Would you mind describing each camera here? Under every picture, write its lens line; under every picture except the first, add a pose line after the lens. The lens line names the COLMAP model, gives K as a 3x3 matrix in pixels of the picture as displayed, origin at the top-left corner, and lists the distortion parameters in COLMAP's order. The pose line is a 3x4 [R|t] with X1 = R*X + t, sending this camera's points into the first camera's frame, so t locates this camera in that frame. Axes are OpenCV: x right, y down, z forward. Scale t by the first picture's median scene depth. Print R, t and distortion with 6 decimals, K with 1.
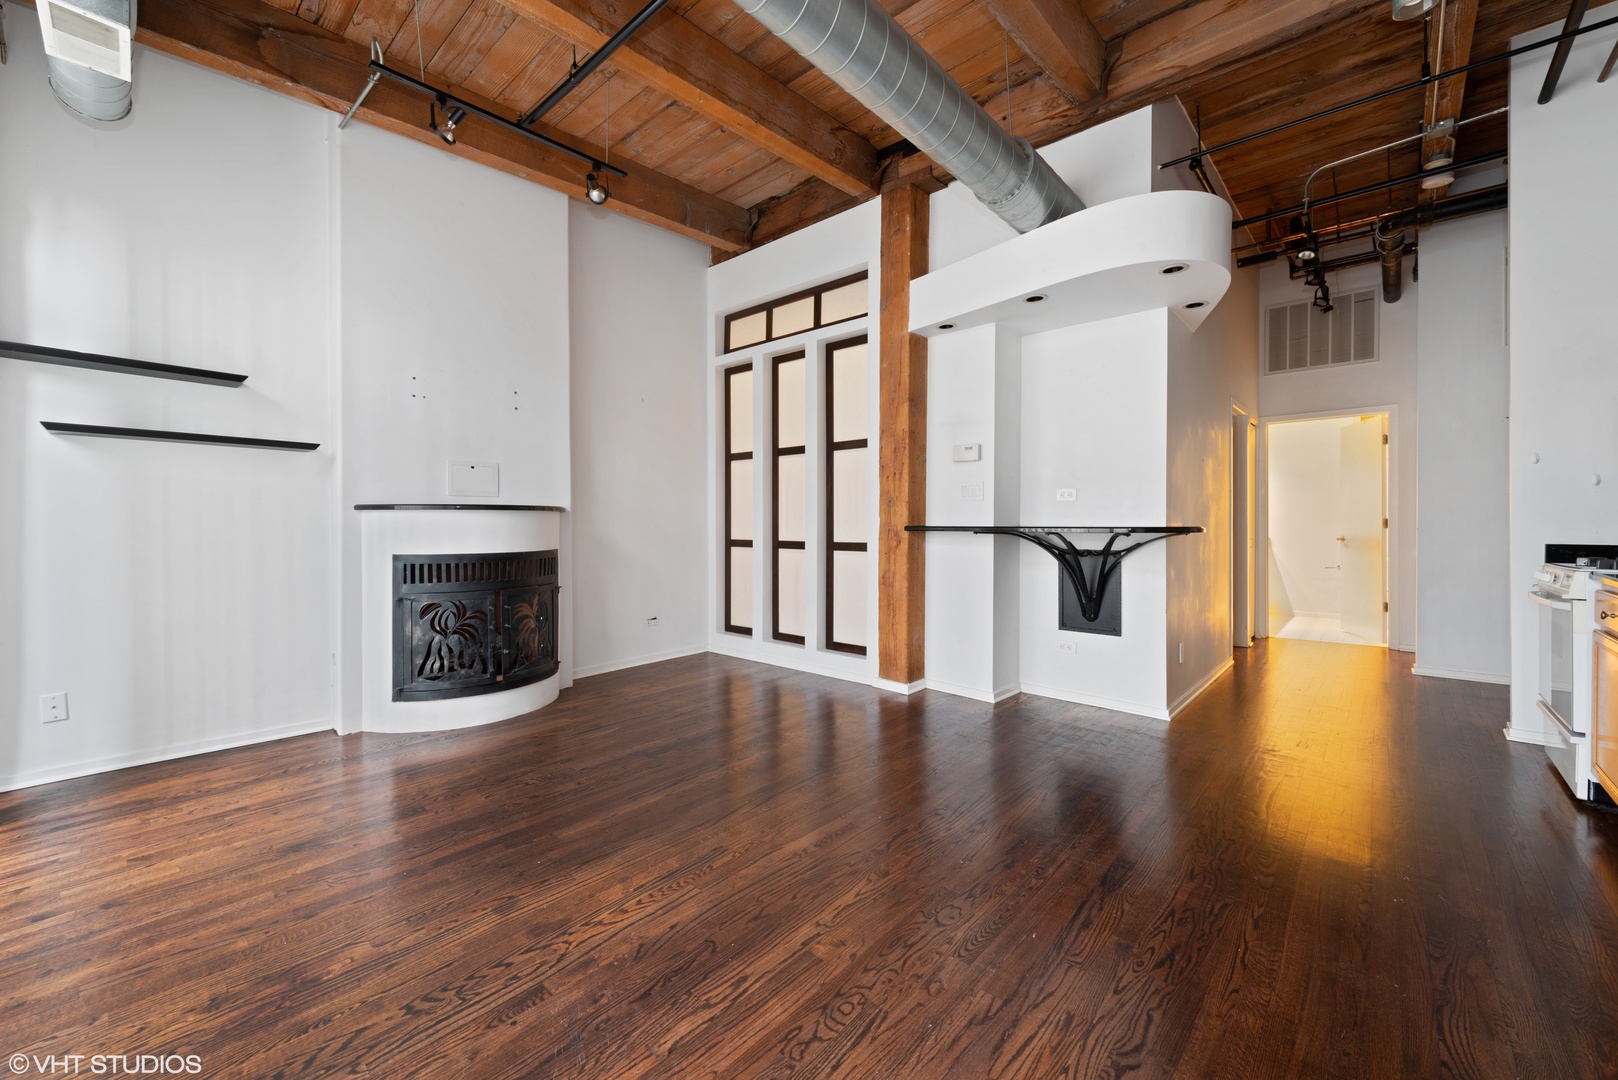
lens RADIAL K [[632.6, 0, 753.9], [0, 632.6, 542.1], [0, 0, 1]] dist [0.007476, -0.000112]
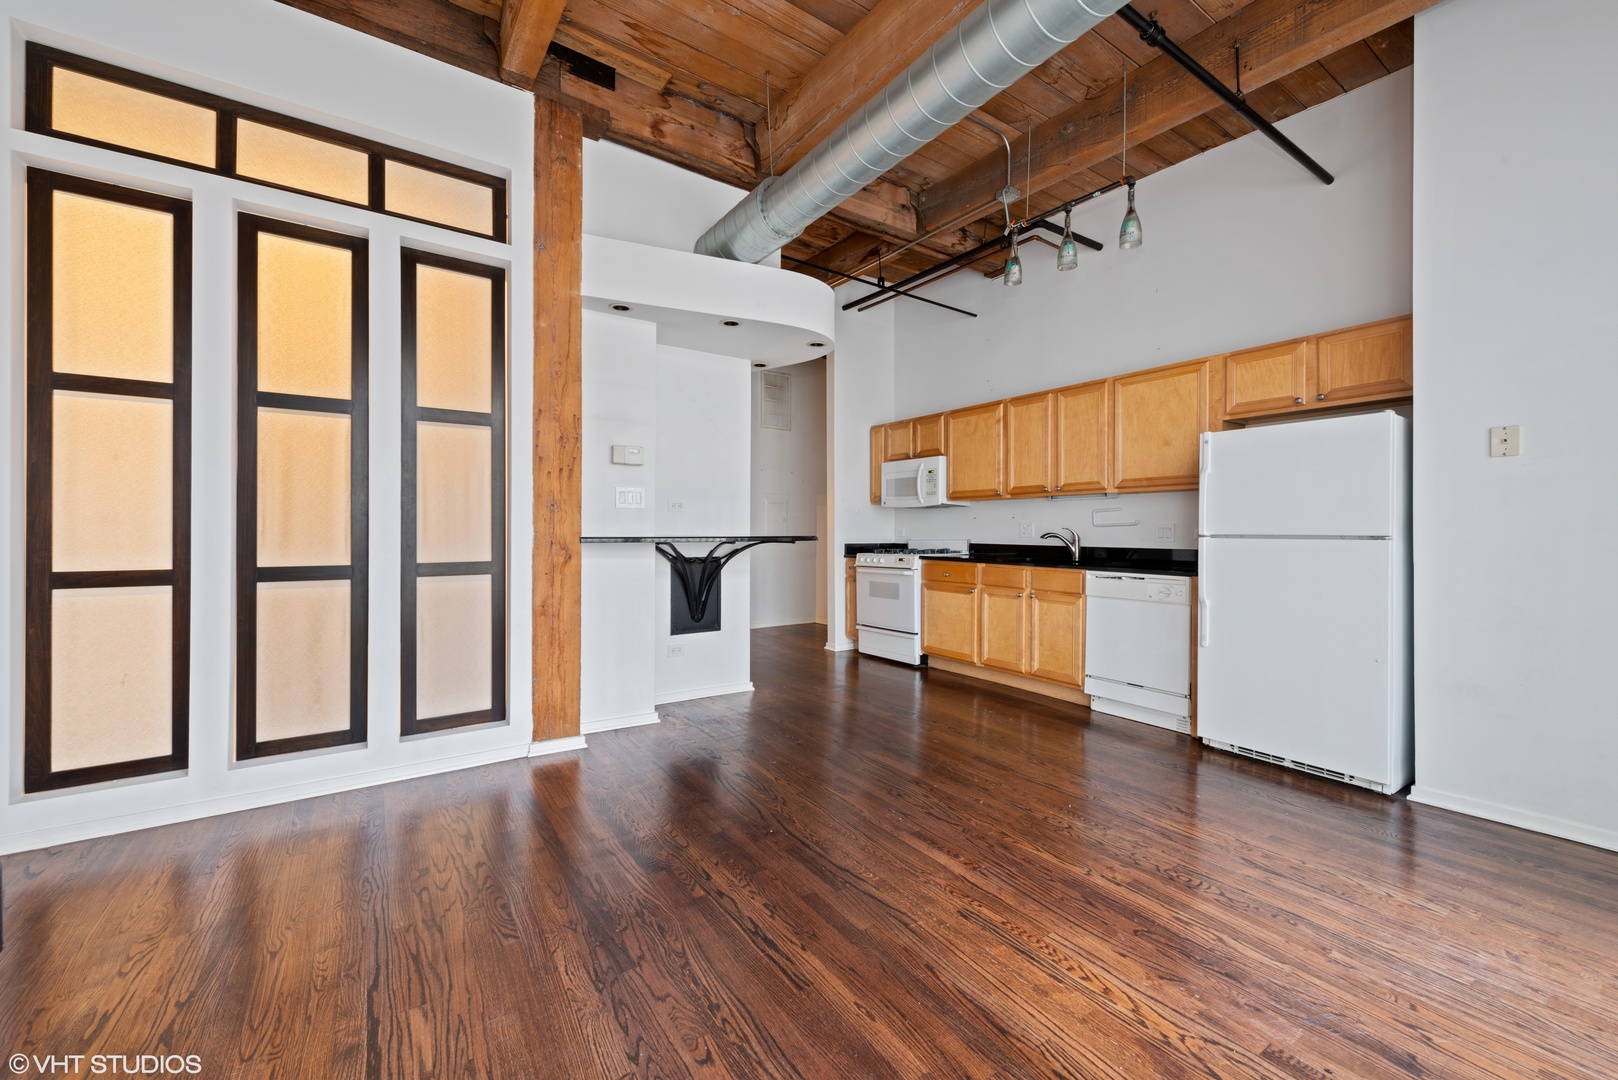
lens RADIAL K [[666.1, 0, 809.0], [0, 666.1, 540.0], [0, 0, 1]] dist [0.002236, -0.000011]
pose [[0.175403, -0.012333, 0.984419, -1.299774], [0.028585, 0.999564, 0.007429, -0.048019], [-0.984082, 0.026837, 0.175679, 1.378098]]
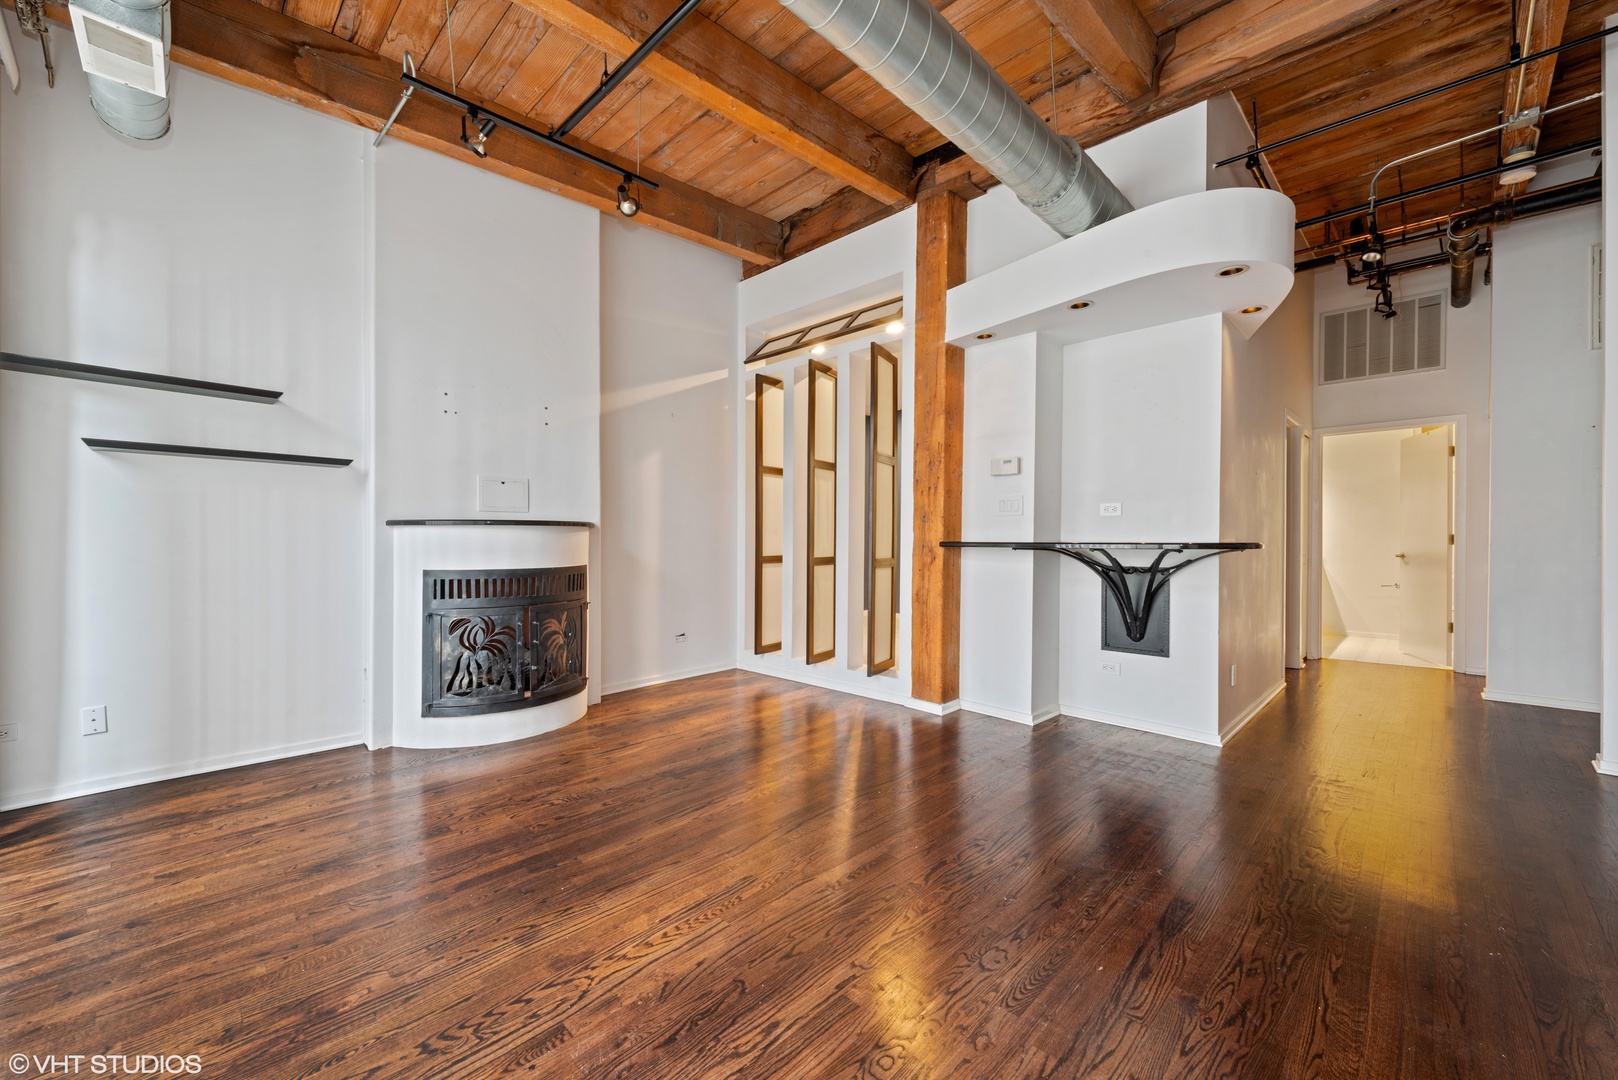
lens RADIAL K [[626.1, 0, 759.5], [0, 626.1, 533.2], [0, 0, 1]] dist [0.000490, 0.000030]
pose [[0.999359, 0.000896, -0.035795, -0.006015], [-0.002276, 0.999256, -0.038509, -0.002069], [0.035734, 0.038566, 0.998617, 0.045011]]
